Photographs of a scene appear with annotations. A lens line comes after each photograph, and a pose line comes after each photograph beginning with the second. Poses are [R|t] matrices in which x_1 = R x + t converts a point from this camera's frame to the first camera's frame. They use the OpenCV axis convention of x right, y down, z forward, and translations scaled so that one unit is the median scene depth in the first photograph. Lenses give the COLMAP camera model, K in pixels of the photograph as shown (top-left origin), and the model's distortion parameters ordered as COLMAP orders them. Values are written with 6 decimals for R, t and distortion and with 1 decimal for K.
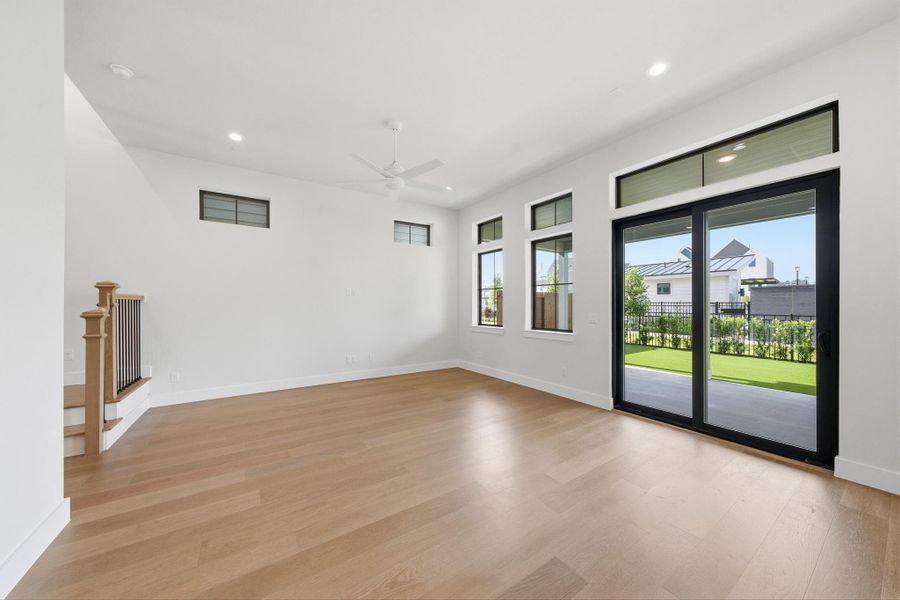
lens RADIAL K [[303.7, 0, 447.4], [0, 303.7, 304.8], [0, 0, 1]] dist [0.001765, 0.000182]
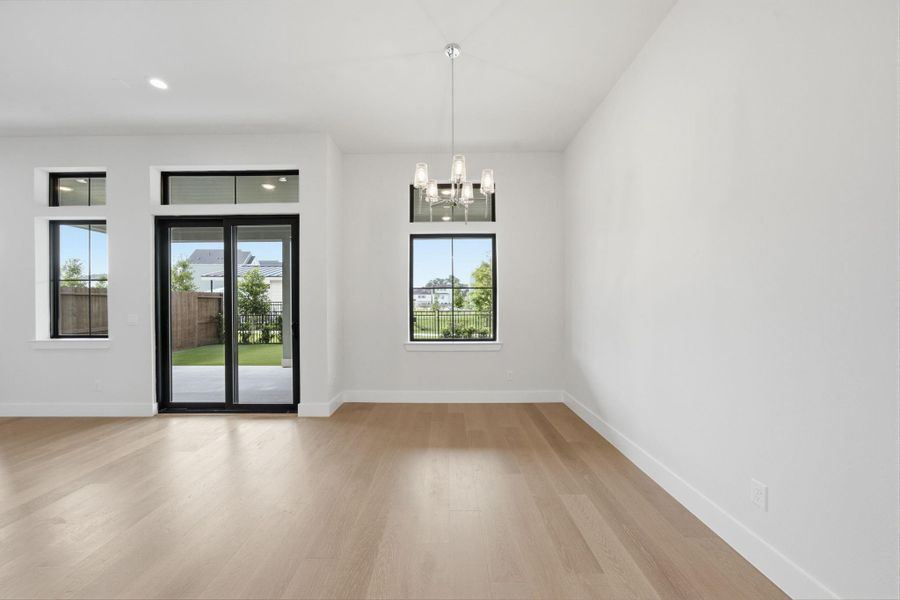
lens RADIAL K [[326.7, 0, 440.5], [0, 326.7, 302.1], [0, 0, 1]] dist [-0.001010, 0.000249]
pose [[0.568284, -0.000779, 0.822832, 0.208319], [0.006234, 0.999975, -0.003359, 0.000918], [-0.822809, 0.007039, 0.568274, -0.313565]]
